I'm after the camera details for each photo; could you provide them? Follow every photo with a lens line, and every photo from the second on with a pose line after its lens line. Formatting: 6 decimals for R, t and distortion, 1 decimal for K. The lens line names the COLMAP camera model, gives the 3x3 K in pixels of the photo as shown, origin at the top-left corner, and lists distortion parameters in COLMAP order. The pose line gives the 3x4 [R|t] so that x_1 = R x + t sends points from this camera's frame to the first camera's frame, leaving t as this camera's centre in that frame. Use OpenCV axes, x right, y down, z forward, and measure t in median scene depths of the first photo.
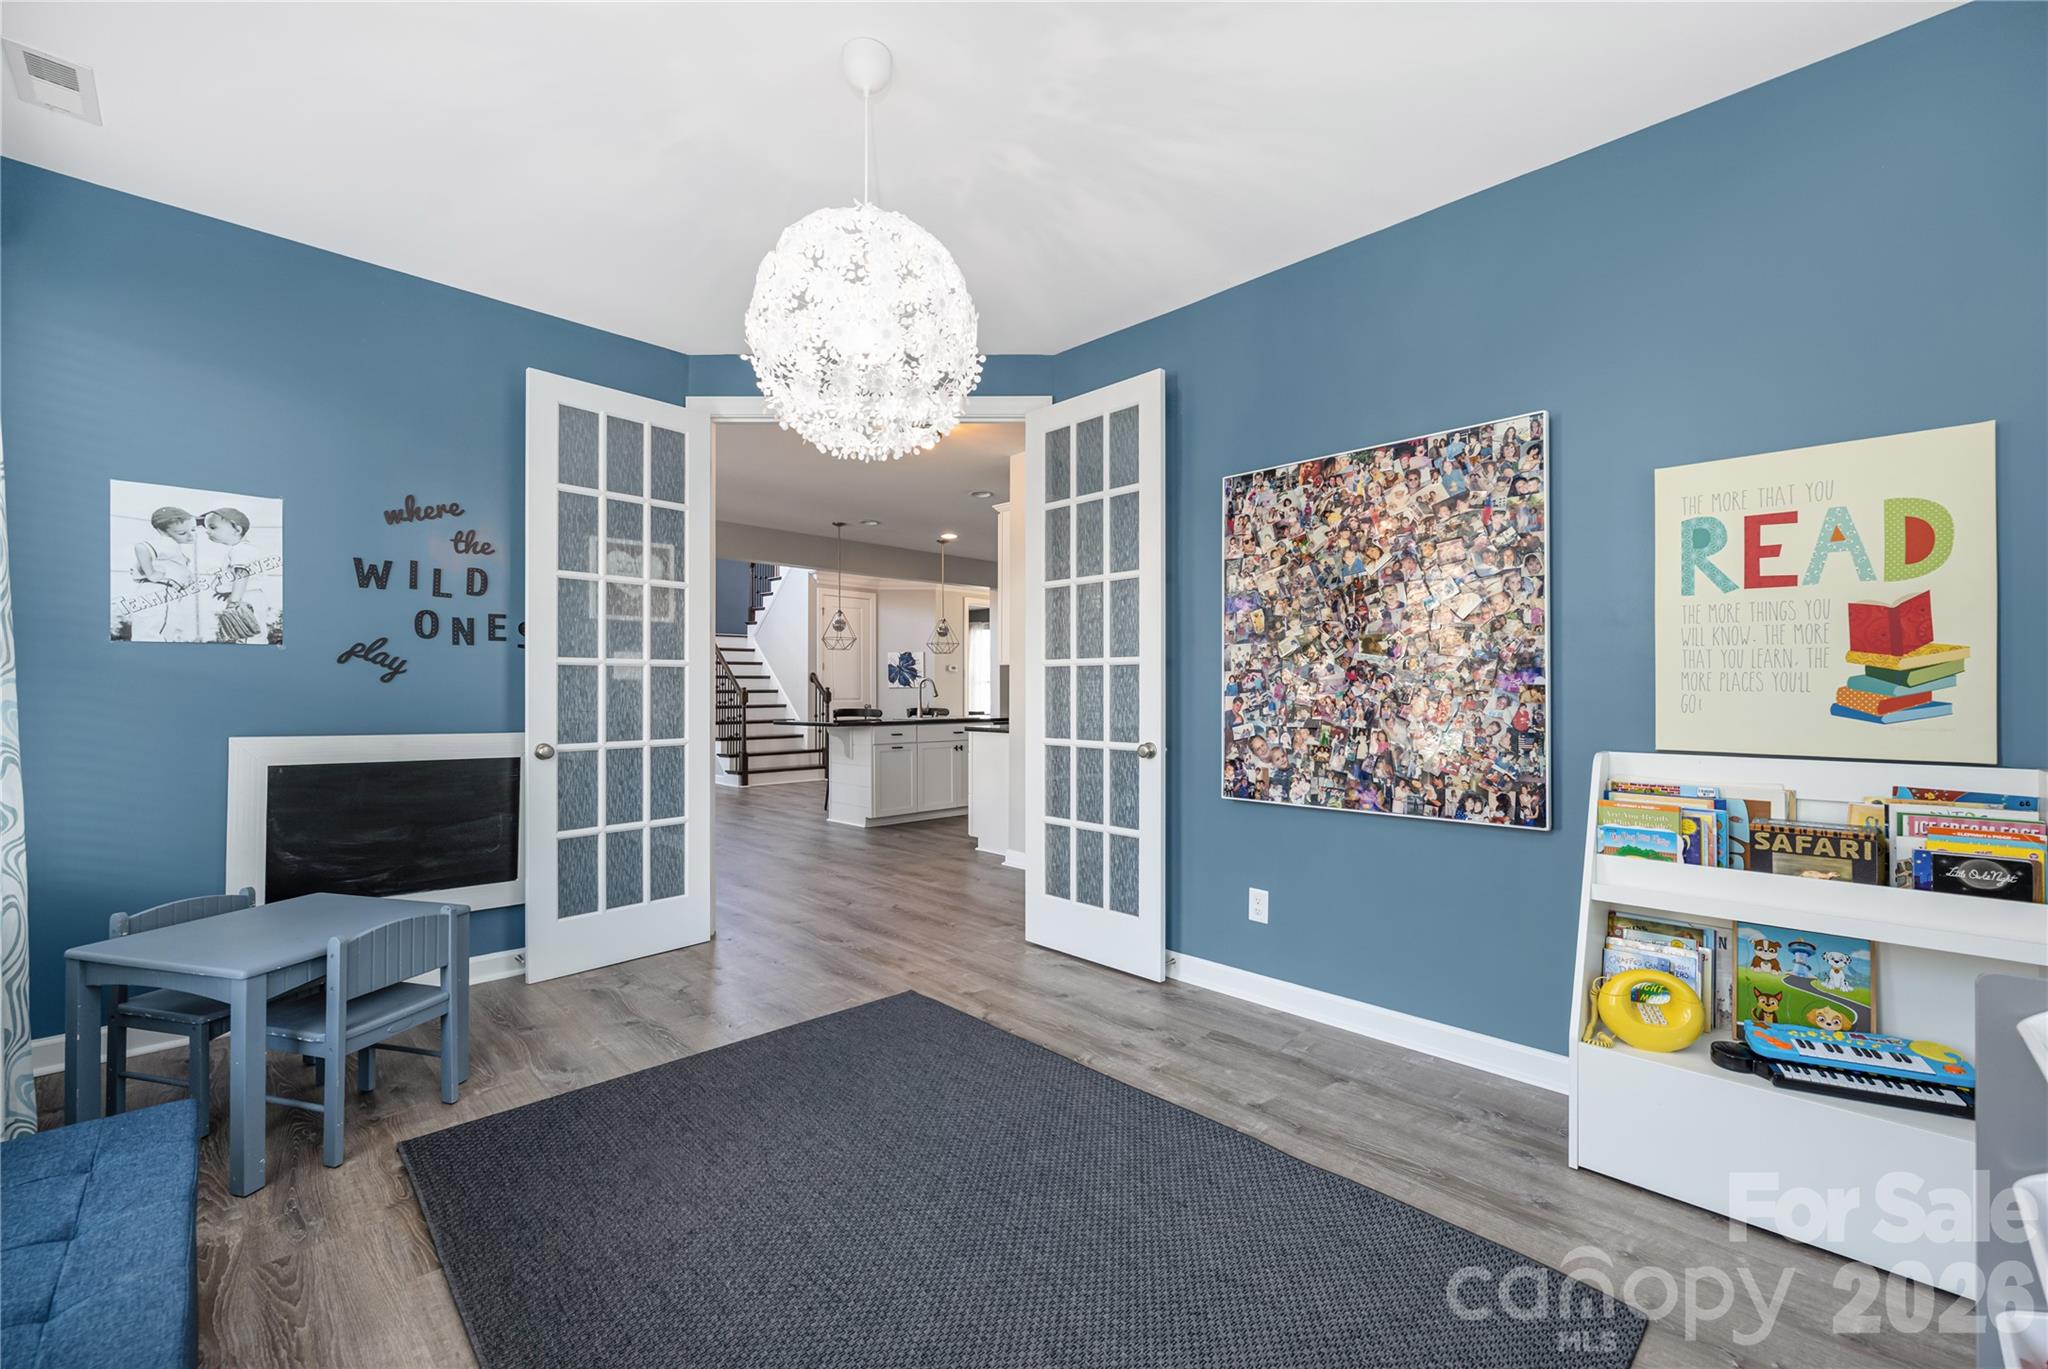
lens RADIAL K [[833.0, 0, 1020.0], [0, 833.0, 680.4], [0, 0, 1]] dist [-0.001851, 0.000100]
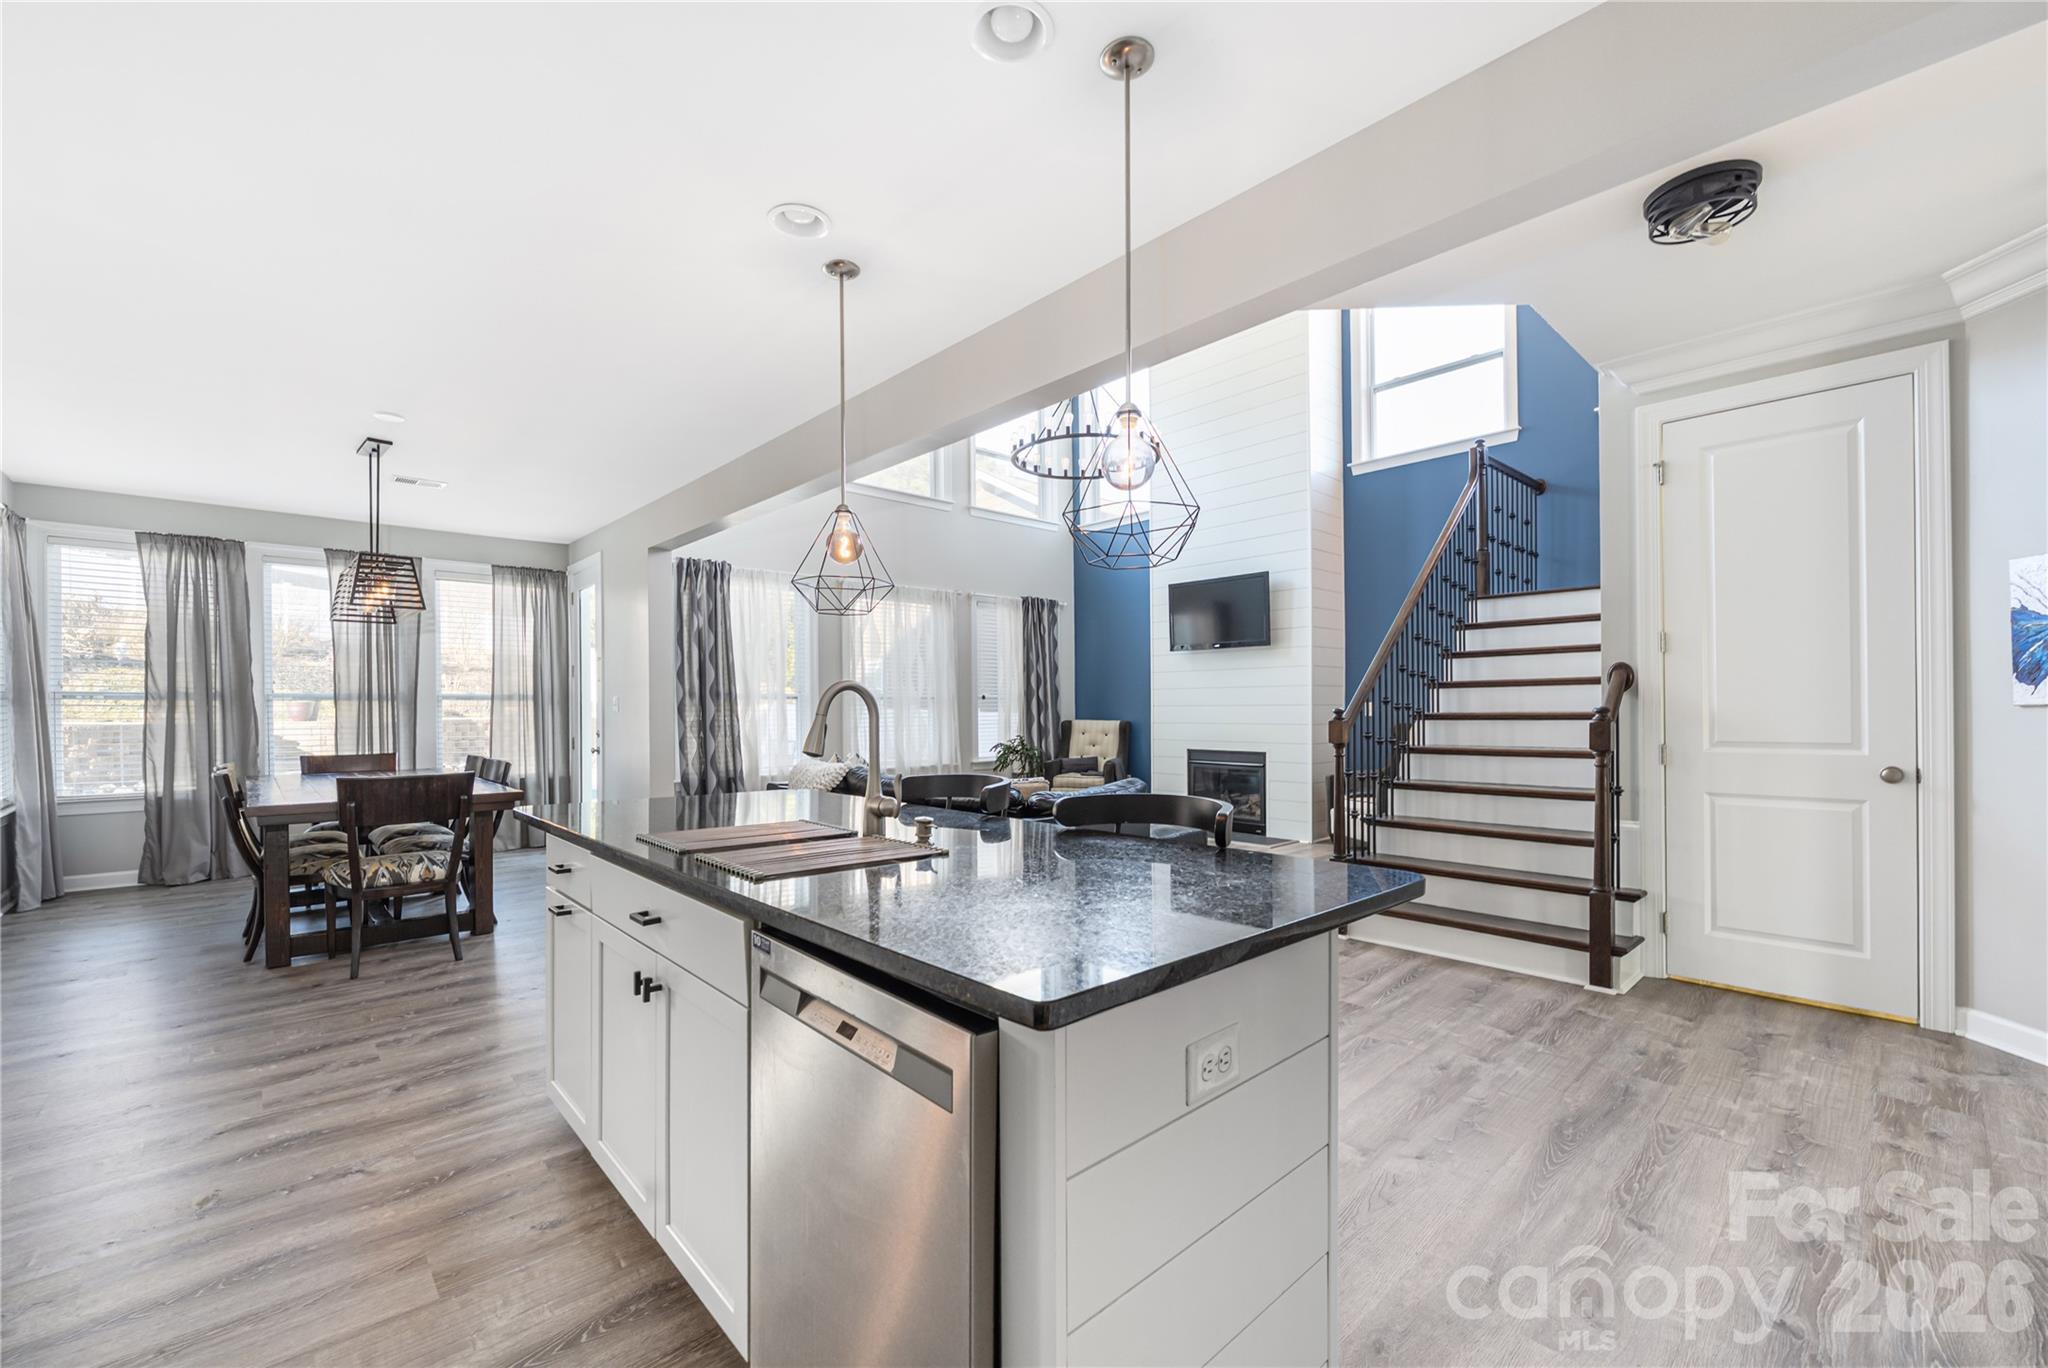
lens RADIAL K [[833.0, 0, 1003.3], [0, 833.0, 706.9], [0, 0, 1]] dist [-0.001851, 0.000100]
pose [[-0.048443, 0.000787, -0.998826, 0.366822], [0.018272, 0.999833, -0.000098, 0.014329], [0.998659, -0.018255, -0.048449, 2.724639]]
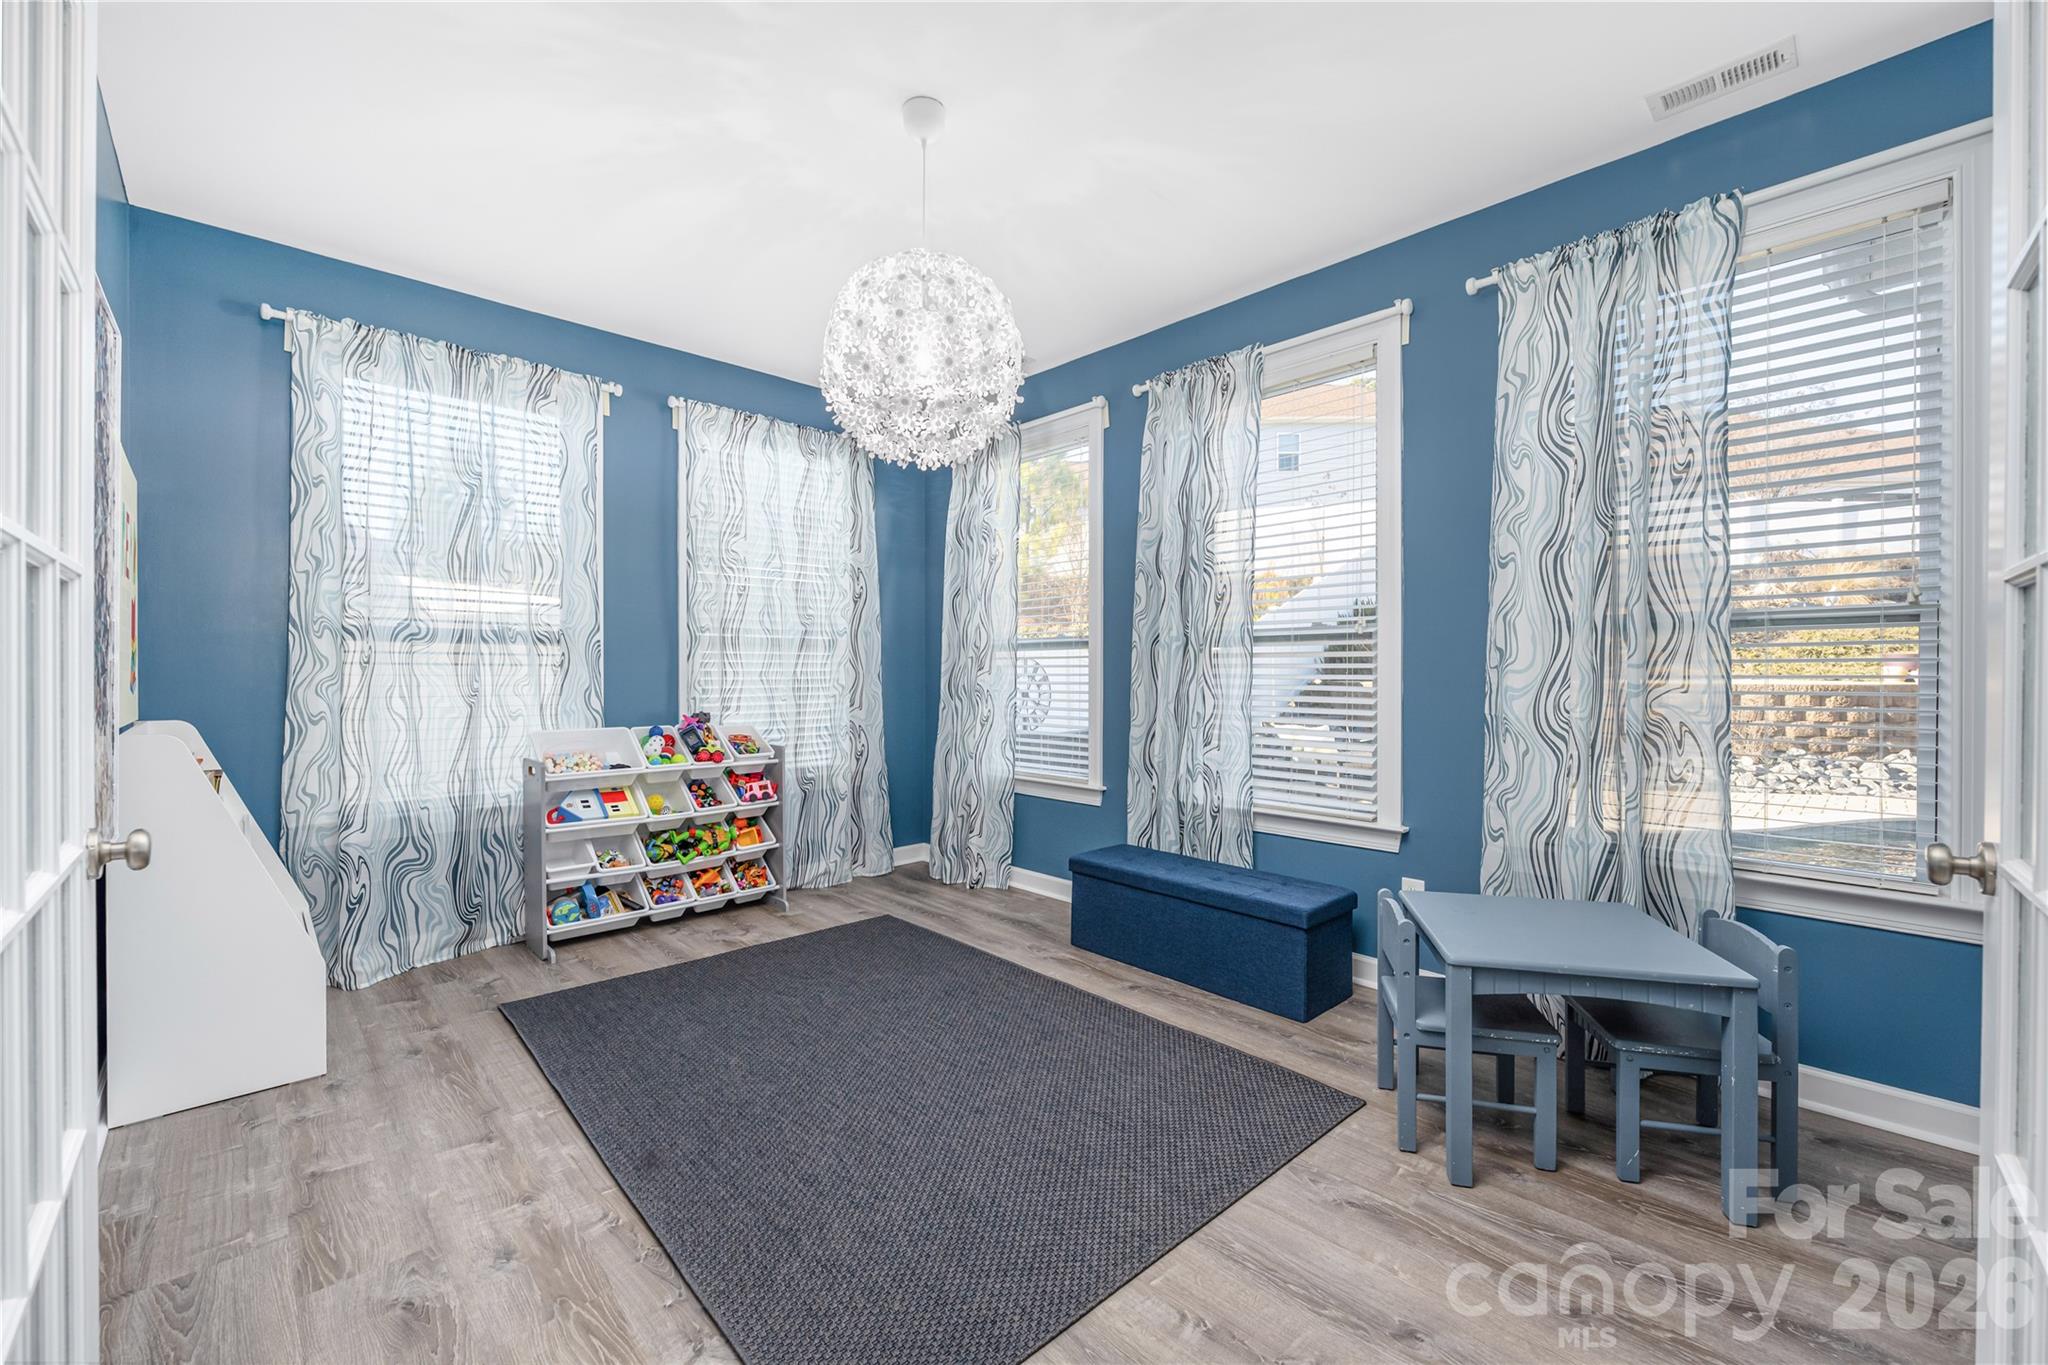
lens RADIAL K [[833.0, 0, 1021.7], [0, 833.0, 671.2], [0, 0, 1]] dist [-0.001851, 0.000100]
pose [[-0.999888, -0.000989, 0.014955, -0.230924], [-0.001097, 0.999973, -0.007243, 0.013484], [-0.014947, -0.007259, -0.999862, 1.444407]]
